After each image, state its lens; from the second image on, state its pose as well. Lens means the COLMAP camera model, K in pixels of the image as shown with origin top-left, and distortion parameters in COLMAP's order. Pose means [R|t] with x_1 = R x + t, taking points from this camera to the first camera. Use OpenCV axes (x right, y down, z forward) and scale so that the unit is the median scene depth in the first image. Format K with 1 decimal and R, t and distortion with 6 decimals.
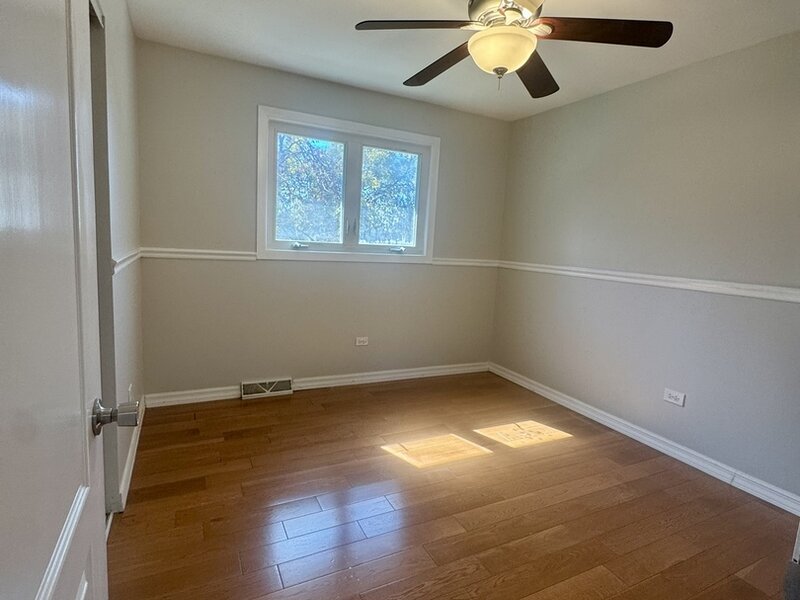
lens RADIAL K [[430.7, 0, 399.9], [0, 430.7, 298.5], [0, 0, 1]] dist [-0.008031, 0.004283]
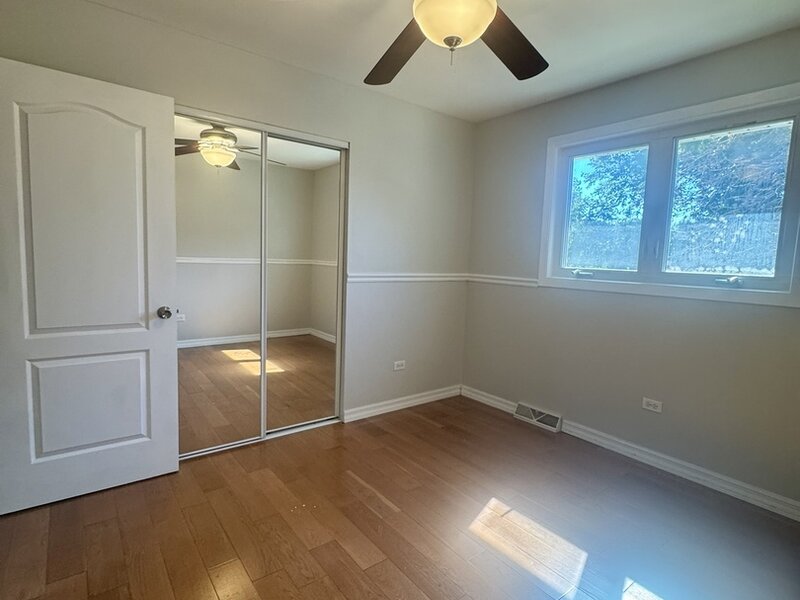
lens RADIAL K [[430.7, 0, 406.8], [0, 430.7, 297.0], [0, 0, 1]] dist [-0.008031, 0.004283]
pose [[0.194512, 0.040312, -0.980072, 0.600043], [-0.157840, 0.987421, 0.009289, -0.024652], [0.968118, 0.152887, 0.198428, 0.484703]]
